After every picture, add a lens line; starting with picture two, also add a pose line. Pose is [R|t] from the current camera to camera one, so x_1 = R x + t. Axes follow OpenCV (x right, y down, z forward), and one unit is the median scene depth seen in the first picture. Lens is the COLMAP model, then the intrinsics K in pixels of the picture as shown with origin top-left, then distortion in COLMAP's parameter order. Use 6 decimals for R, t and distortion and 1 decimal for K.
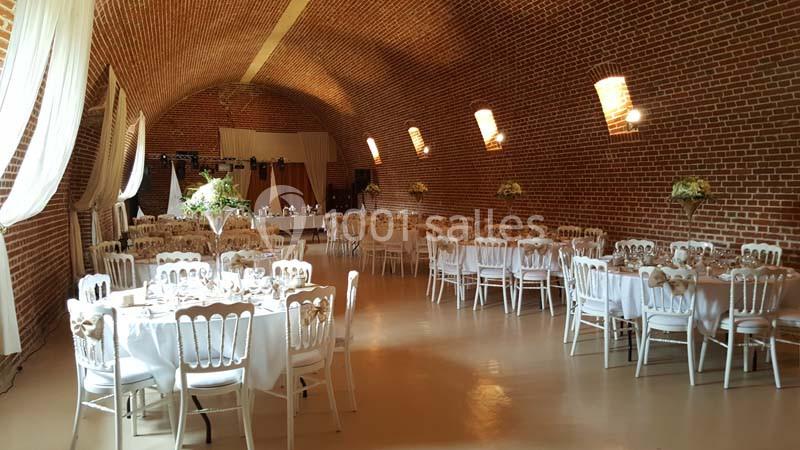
lens RADIAL K [[643.2, 0, 401.5], [0, 643.2, 222.2], [0, 0, 1]] dist [0.011303, -0.004843]
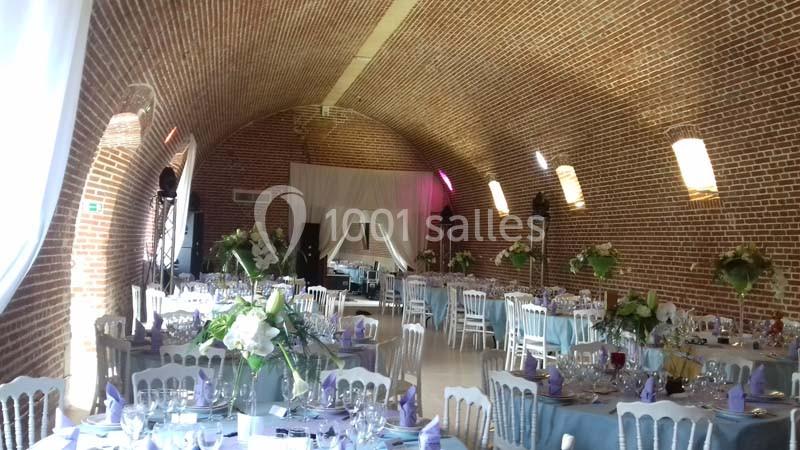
lens RADIAL K [[643.2, 0, 401.5], [0, 643.2, 222.2], [0, 0, 1]] dist [0.011303, -0.004843]
pose [[0.996445, 0.038019, -0.075181, -0.121420], [-0.044700, 0.995003, -0.089279, -0.016958], [0.071411, 0.092322, 0.993165, 0.340076]]
